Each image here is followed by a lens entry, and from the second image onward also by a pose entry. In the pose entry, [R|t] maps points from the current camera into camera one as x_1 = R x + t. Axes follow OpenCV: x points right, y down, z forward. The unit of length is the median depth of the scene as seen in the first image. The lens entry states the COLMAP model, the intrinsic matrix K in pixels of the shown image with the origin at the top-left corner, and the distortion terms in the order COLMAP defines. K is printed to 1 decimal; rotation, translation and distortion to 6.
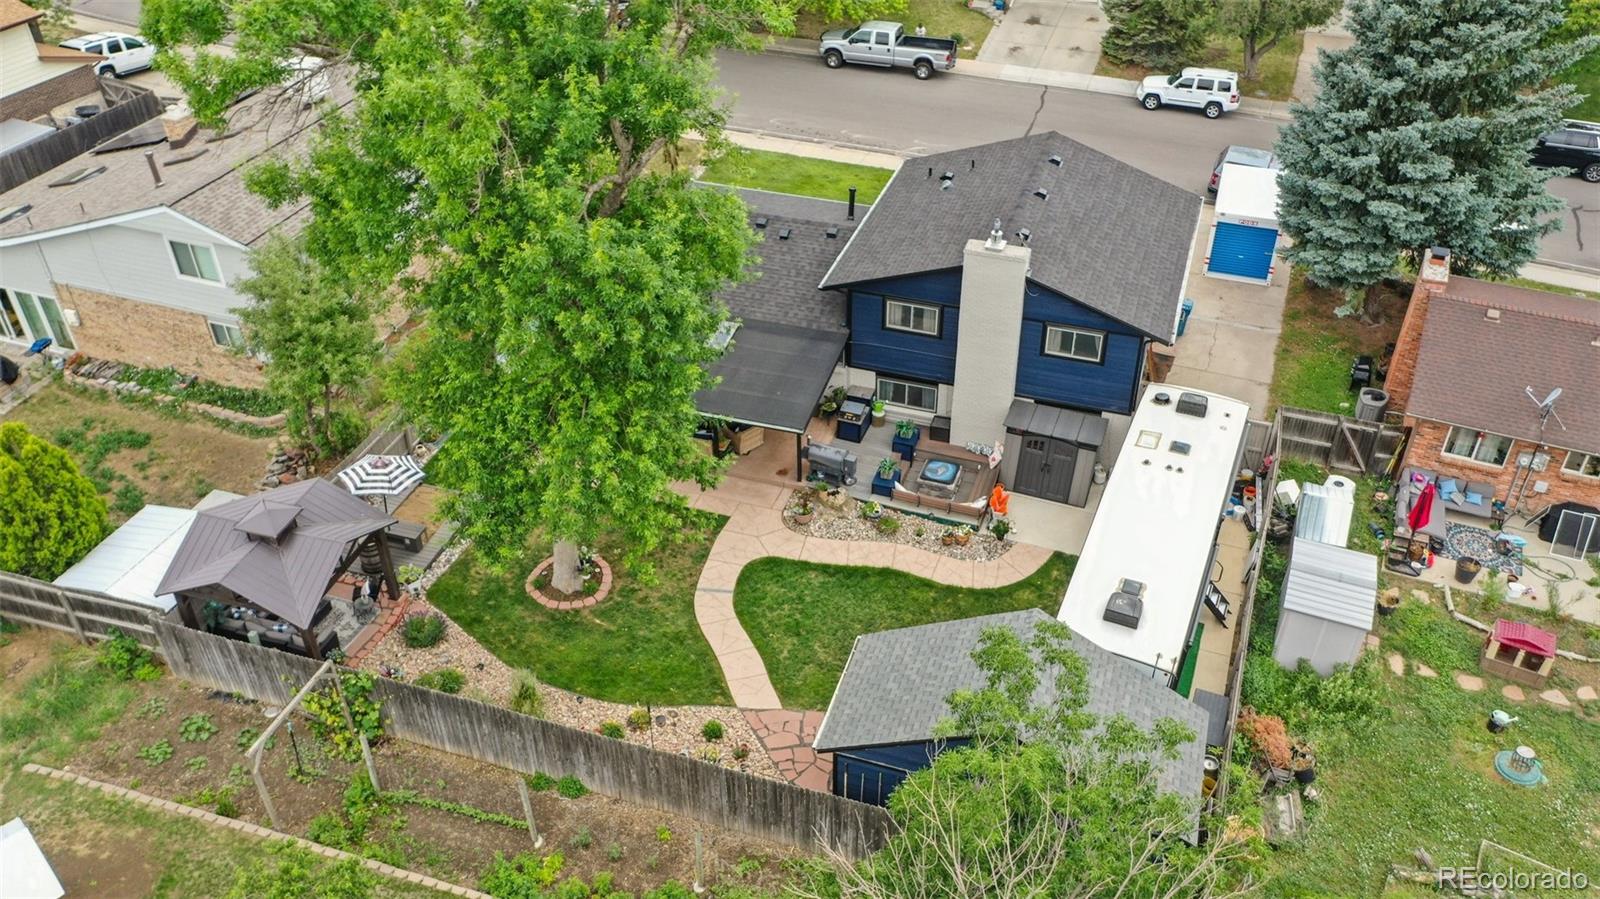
lens RADIAL K [[1275.9, 0, 804.5], [0, 1275.9, 451.7], [0, 0, 1]] dist [0.005375, 0.003607]
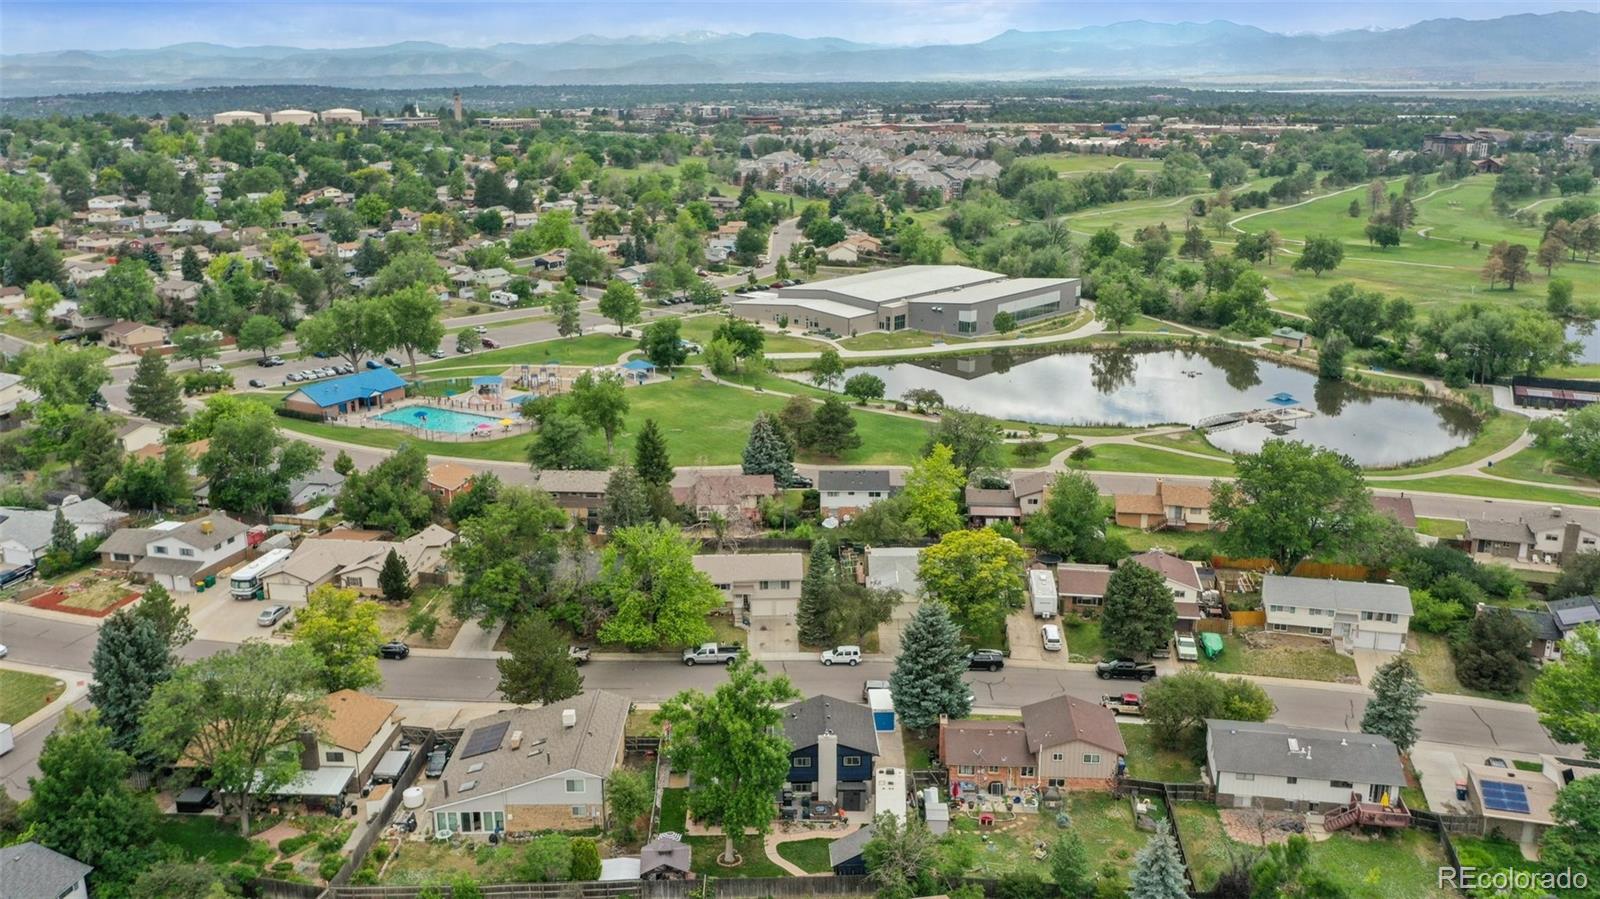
lens RADIAL K [[1275.9, 0, 798.1], [0, 1275.9, 449.3], [0, 0, 1]] dist [0.005375, 0.003607]
pose [[0.938110, -0.095326, 0.332962, -0.895791], [0.207503, 0.924424, -0.319974, 0.188020], [-0.277296, 0.369261, 0.886991, -2.090205]]
